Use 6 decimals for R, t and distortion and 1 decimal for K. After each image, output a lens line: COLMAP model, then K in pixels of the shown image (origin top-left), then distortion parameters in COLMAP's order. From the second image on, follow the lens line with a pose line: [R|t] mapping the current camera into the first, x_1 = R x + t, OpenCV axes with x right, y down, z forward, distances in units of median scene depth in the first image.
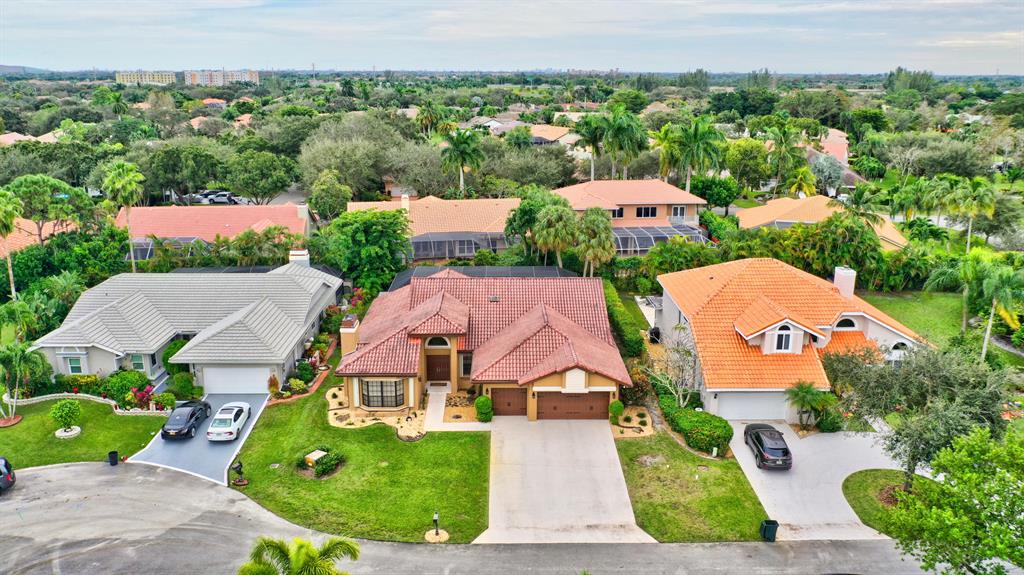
lens RADIAL K [[732.8, 0, 512.0], [0, 732.8, 287.5], [0, 0, 1]] dist [-0.001175, 0.000144]
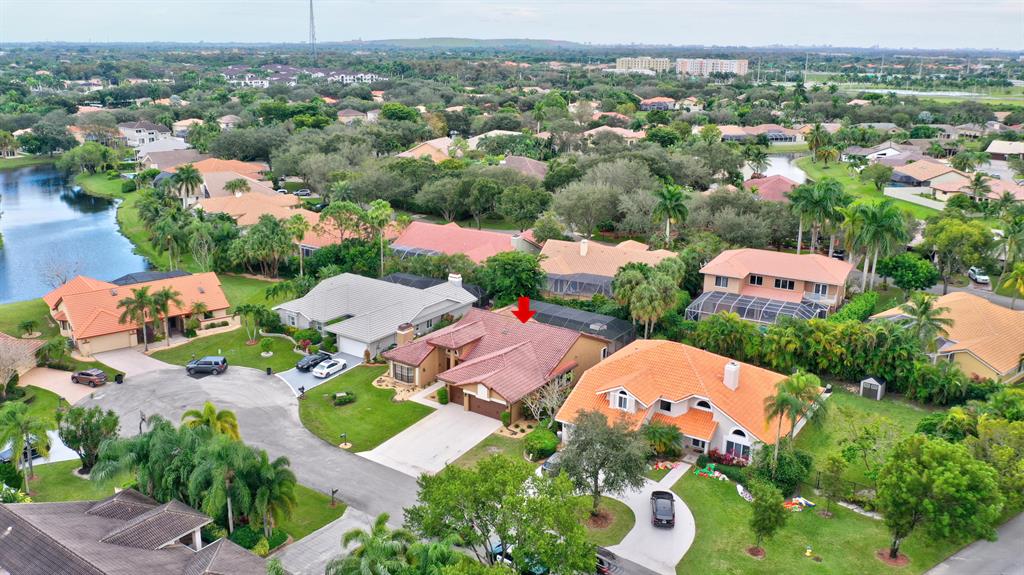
lens RADIAL K [[732.8, 0, 512.0], [0, 732.8, 287.5], [0, 0, 1]] dist [-0.001175, 0.000144]
pose [[0.842799, 0.171736, -0.510094, 0.878395], [-0.173480, 0.983827, 0.044600, -0.170739], [0.509503, 0.050903, 0.858962, -0.333763]]
